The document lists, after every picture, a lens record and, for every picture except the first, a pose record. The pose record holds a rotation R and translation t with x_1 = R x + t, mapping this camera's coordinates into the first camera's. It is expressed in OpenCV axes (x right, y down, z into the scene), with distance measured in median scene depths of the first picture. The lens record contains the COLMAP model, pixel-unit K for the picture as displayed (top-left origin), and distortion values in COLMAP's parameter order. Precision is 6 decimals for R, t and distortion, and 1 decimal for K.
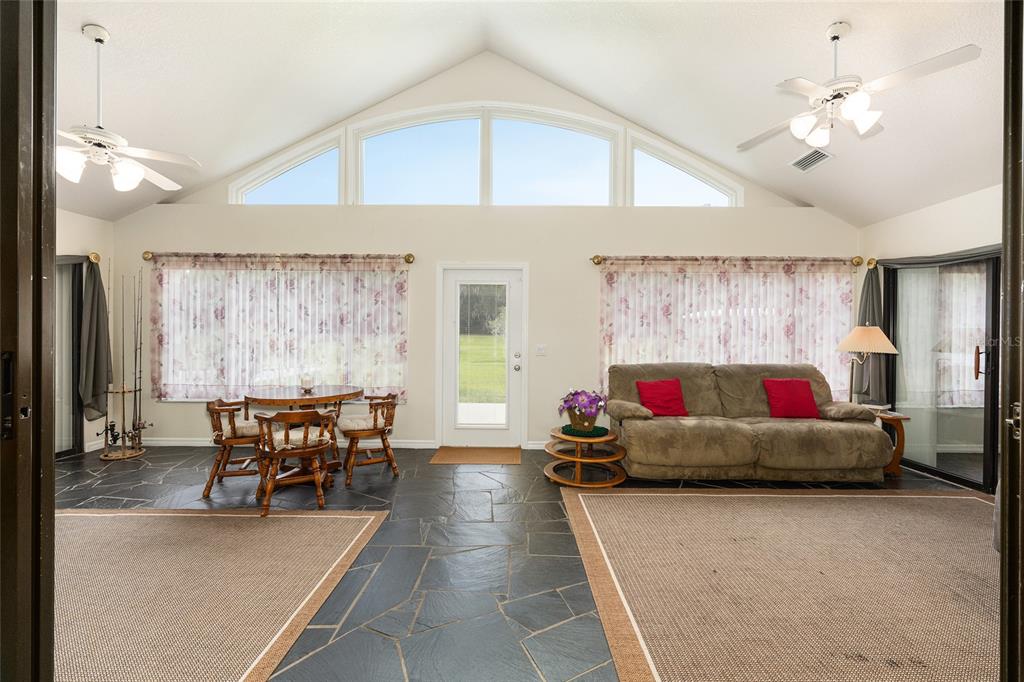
lens RADIAL K [[411.9, 0, 516.0], [0, 411.9, 339.0], [0, 0, 1]] dist [0.003085, 0.000887]
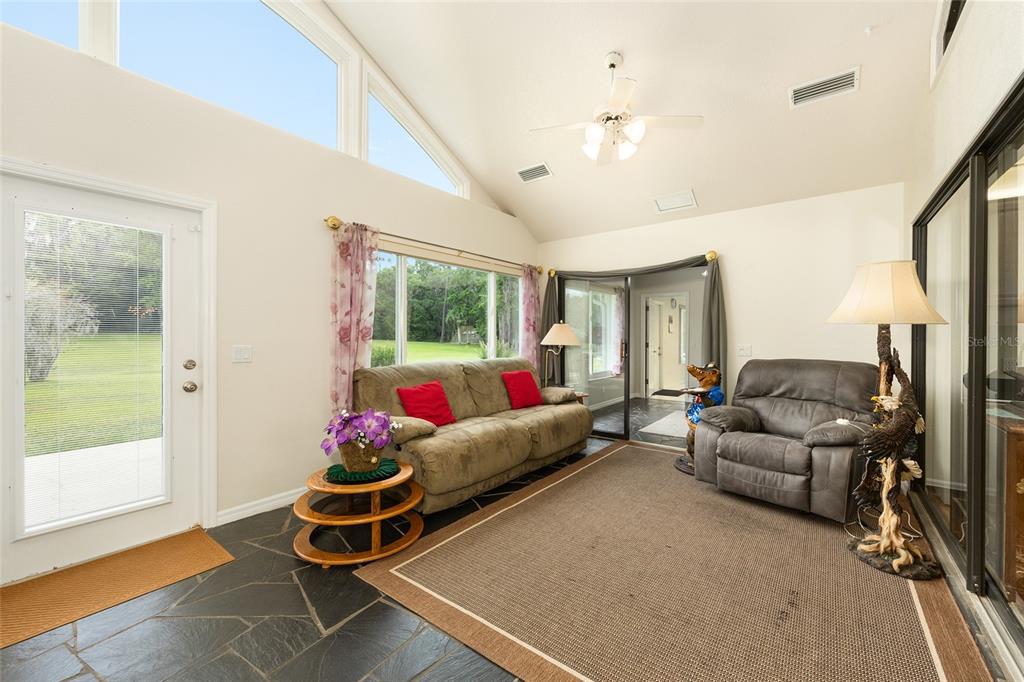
lens RADIAL K [[411.9, 0, 511.8], [0, 411.9, 339.2], [0, 0, 1]] dist [0.003085, 0.000887]
pose [[0.602367, -0.009684, 0.798161, -0.222535], [0.004377, 0.999951, 0.008829, 0.004367], [-0.798208, -0.001824, 0.602380, 0.404296]]
